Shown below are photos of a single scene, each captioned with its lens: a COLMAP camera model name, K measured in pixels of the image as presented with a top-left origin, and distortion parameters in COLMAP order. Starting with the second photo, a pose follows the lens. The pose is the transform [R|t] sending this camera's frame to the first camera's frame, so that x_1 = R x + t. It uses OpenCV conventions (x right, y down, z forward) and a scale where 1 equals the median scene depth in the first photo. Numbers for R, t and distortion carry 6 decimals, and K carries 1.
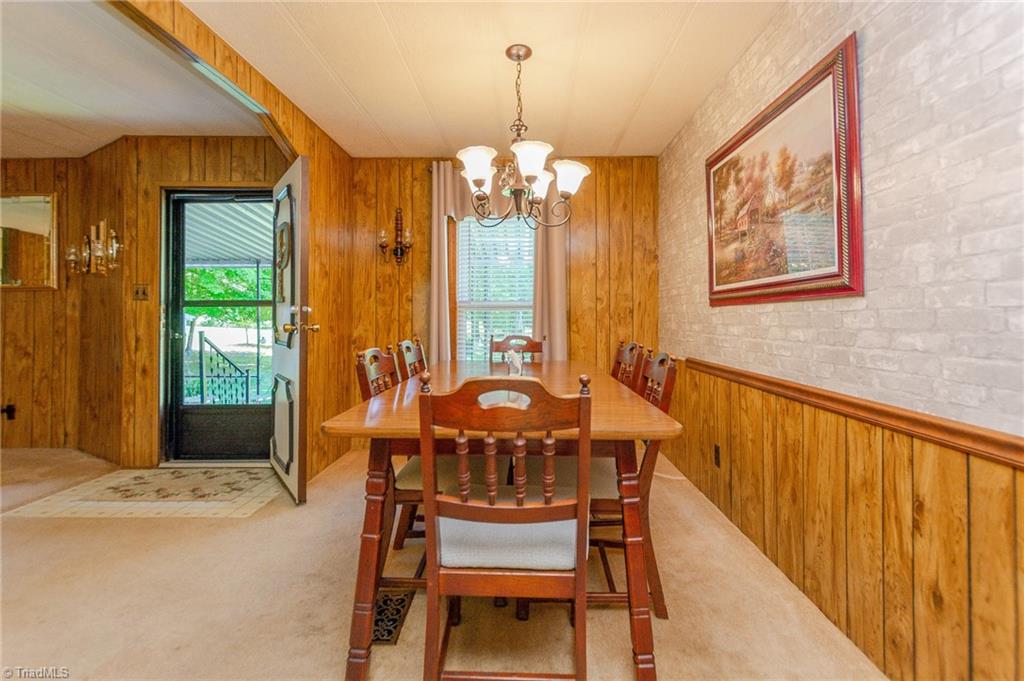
lens RADIAL K [[450.8, 0, 503.7], [0, 450.8, 312.3], [0, 0, 1]] dist [0.000994, 0.000410]
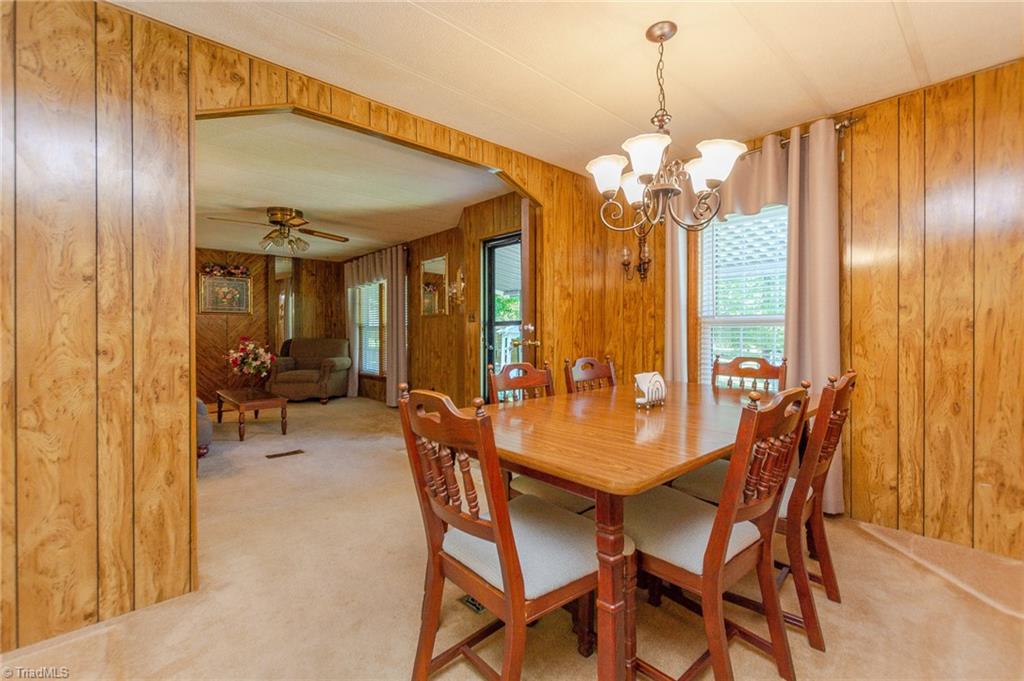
lens RADIAL K [[450.8, 0, 513.4], [0, 450.8, 332.2], [0, 0, 1]] dist [0.000994, 0.000410]
pose [[0.685642, -0.001846, -0.727936, 0.306960], [0.010014, 0.999926, 0.006897, -0.003026], [0.727870, -0.012019, 0.685610, 0.121875]]
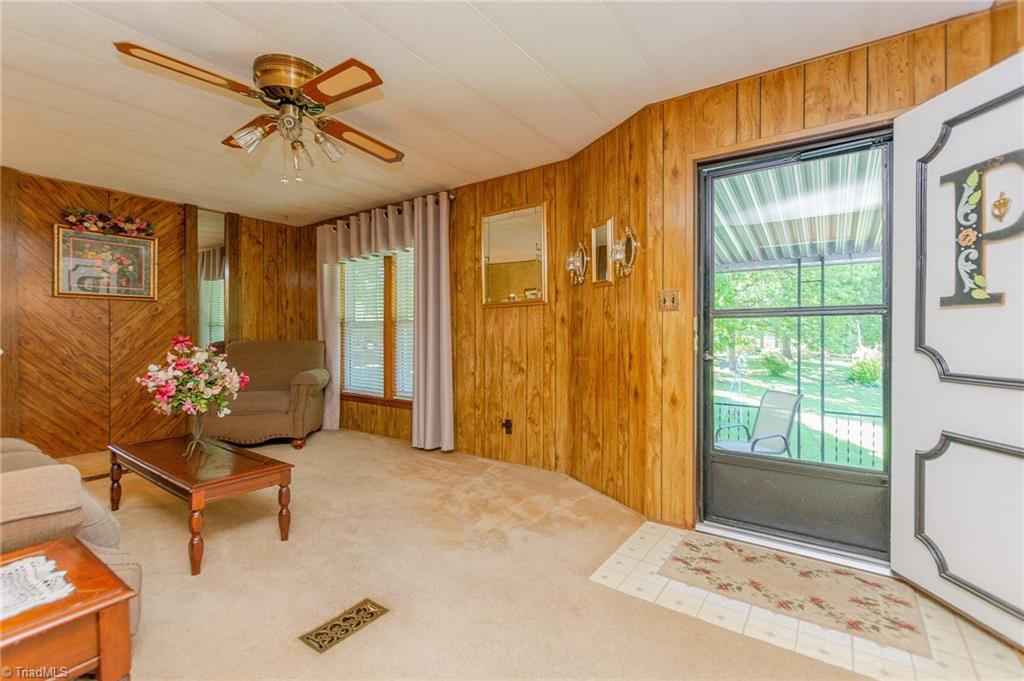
lens RADIAL K [[450.8, 0, 522.5], [0, 450.8, 334.8], [0, 0, 1]] dist [0.000994, 0.000410]
pose [[0.830678, 0.000834, -0.556753, -0.565175], [0.005937, 0.999929, 0.010355, 0.005611], [0.556722, -0.011907, 0.830614, 0.202681]]
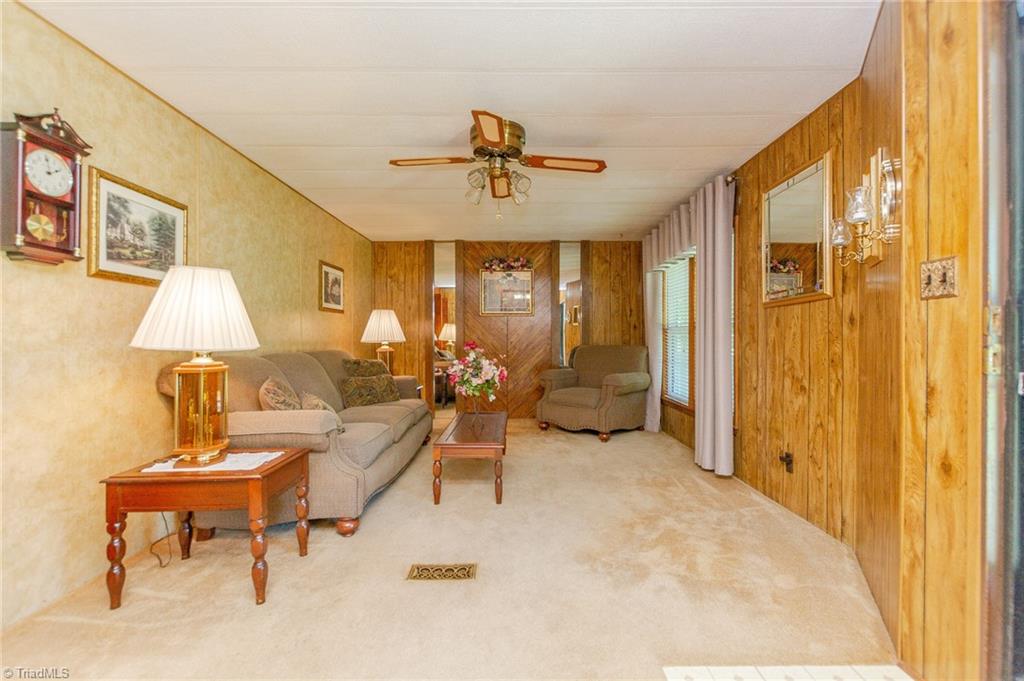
lens RADIAL K [[450.8, 0, 512.9], [0, 450.8, 341.0], [0, 0, 1]] dist [0.000994, 0.000410]
pose [[0.028462, 0.003829, -0.999588, -0.383315], [0.009741, 0.999944, 0.004108, 0.008043], [0.999547, -0.009854, 0.028423, 0.575834]]
